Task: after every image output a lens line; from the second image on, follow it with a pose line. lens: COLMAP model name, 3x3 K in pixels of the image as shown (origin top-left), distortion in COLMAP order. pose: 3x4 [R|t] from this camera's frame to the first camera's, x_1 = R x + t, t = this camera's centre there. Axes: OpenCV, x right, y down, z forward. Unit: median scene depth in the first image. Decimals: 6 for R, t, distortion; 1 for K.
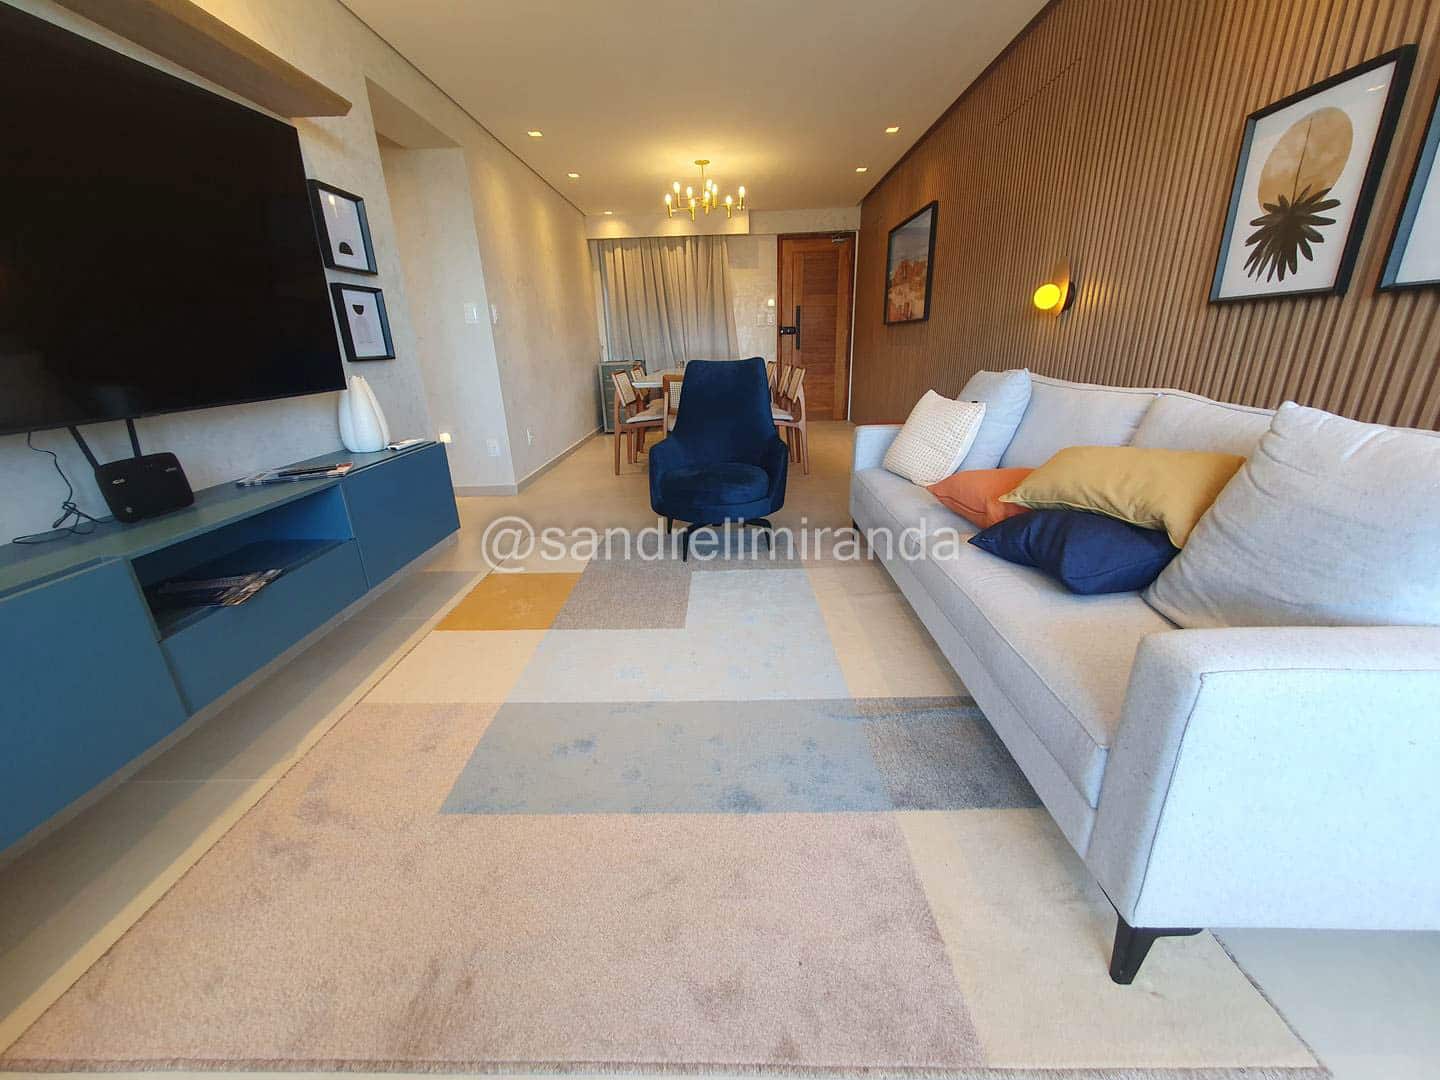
lens RADIAL K [[567.1, 0, 712.7], [0, 567.1, 541.4], [0, 0, 1]] dist [-0.001419, 0.000049]
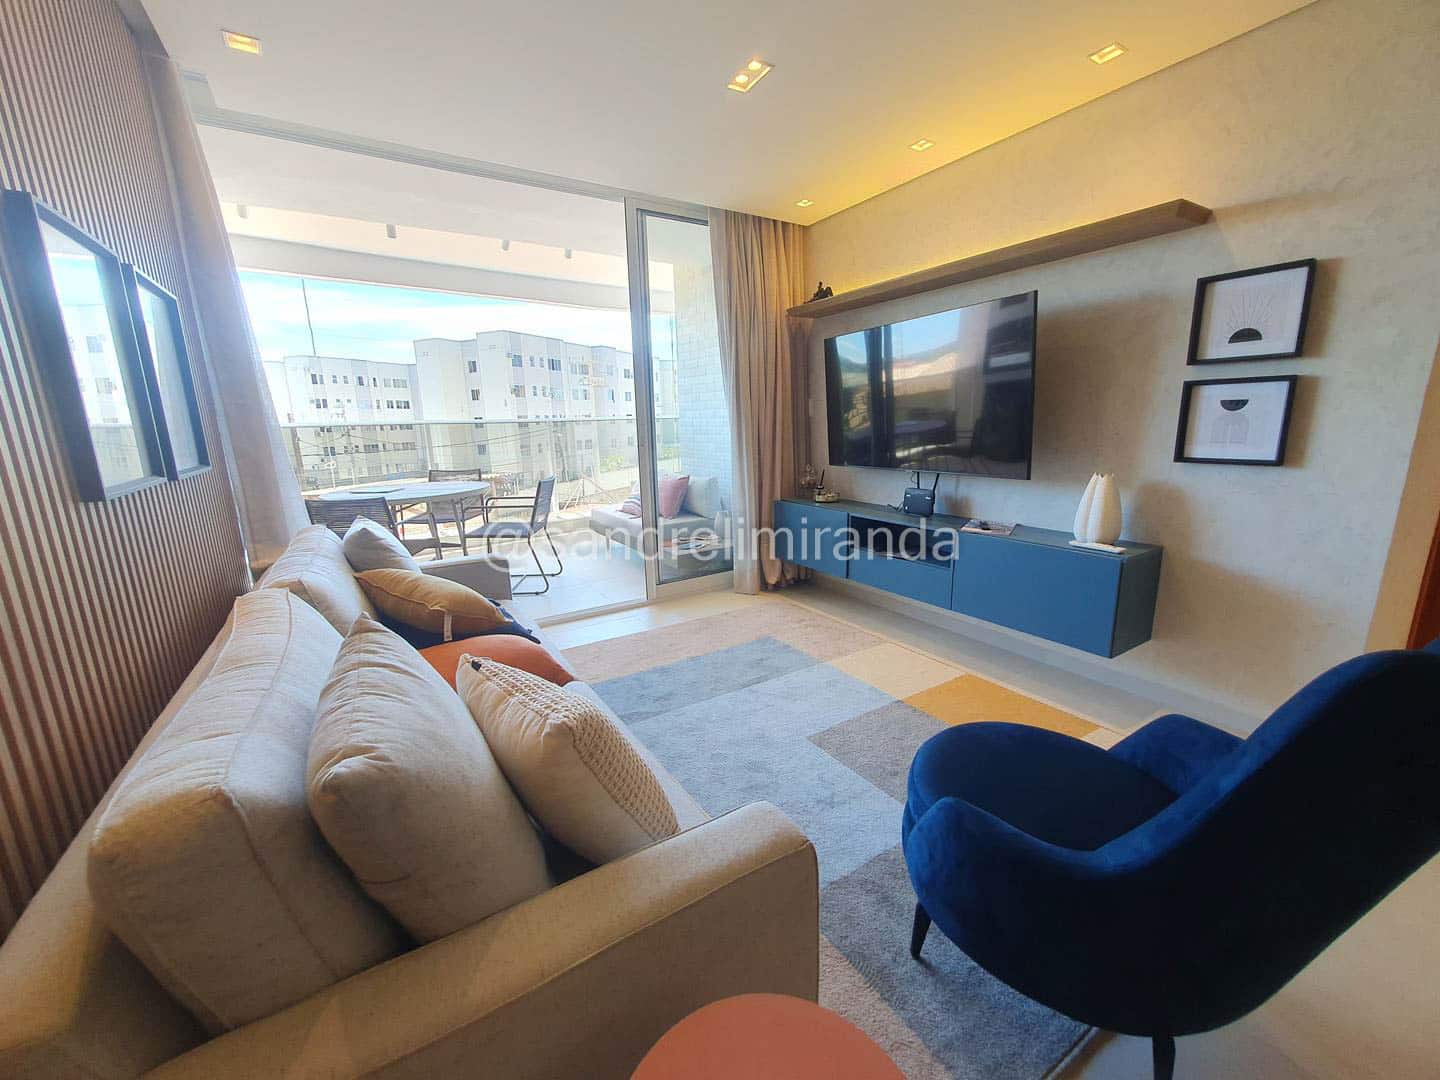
lens RADIAL K [[567.1, 0, 712.7], [0, 567.1, 541.4], [0, 0, 1]] dist [-0.001419, 0.000049]
pose [[-0.836528, 0.170832, -0.520613, 0.492011], [-0.128589, 0.862410, 0.489606, -0.548261], [0.532622, 0.476515, -0.699463, 1.276562]]
